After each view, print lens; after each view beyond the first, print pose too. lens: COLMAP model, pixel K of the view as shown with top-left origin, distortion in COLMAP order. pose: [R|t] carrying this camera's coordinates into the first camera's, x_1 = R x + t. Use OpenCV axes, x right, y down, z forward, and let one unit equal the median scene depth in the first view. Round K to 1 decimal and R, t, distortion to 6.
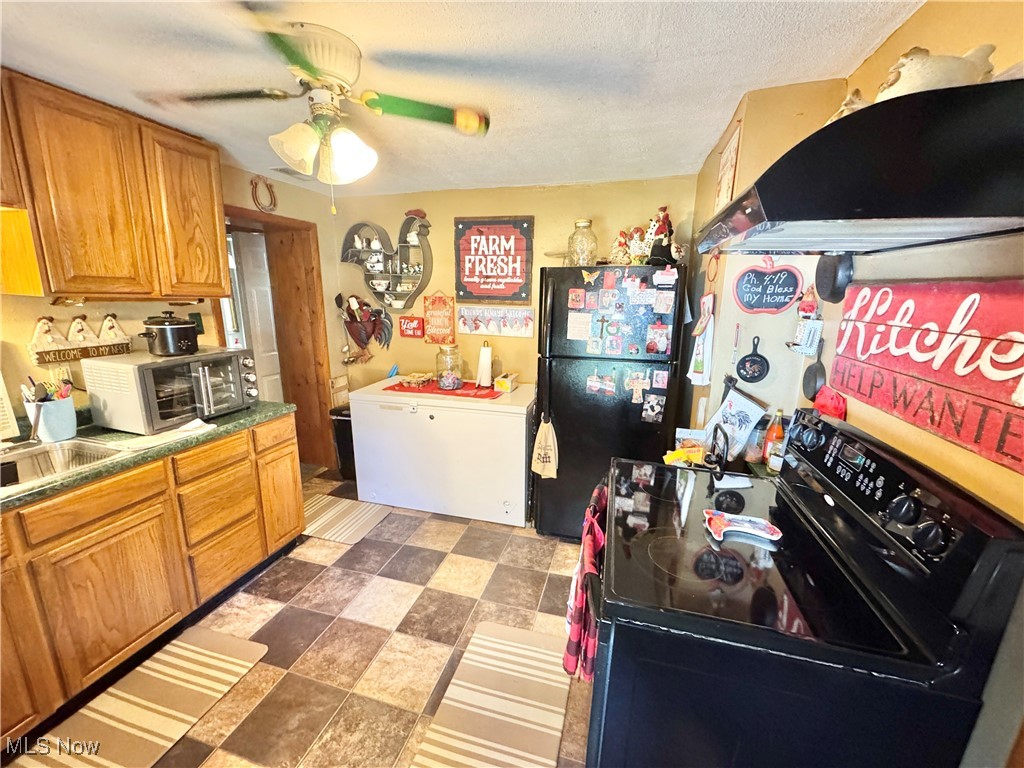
lens RADIAL K [[405.5, 0, 510.3], [0, 405.5, 384.3], [0, 0, 1]] dist [-0.003717, 0.000322]
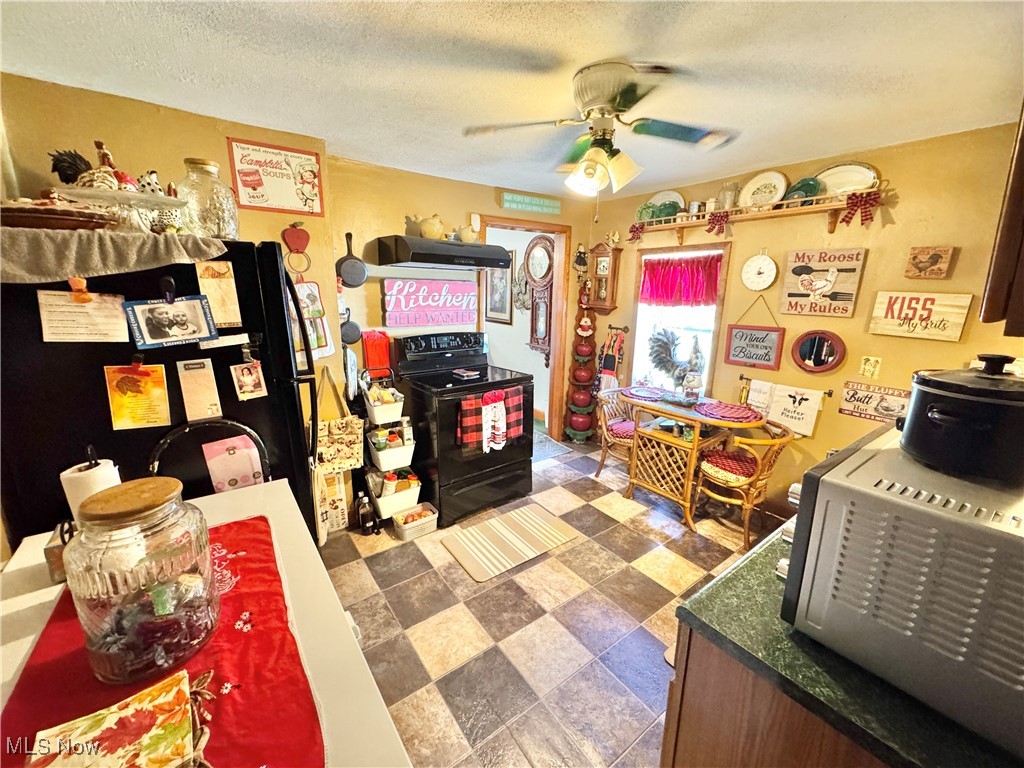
lens RADIAL K [[405.5, 0, 509.6], [0, 405.5, 383.1], [0, 0, 1]] dist [-0.003717, 0.000322]
pose [[-0.787358, -0.163132, 0.594521, -1.251354], [0.116320, 0.907724, 0.403122, -0.618077], [-0.605423, 0.386556, -0.695728, 2.659793]]
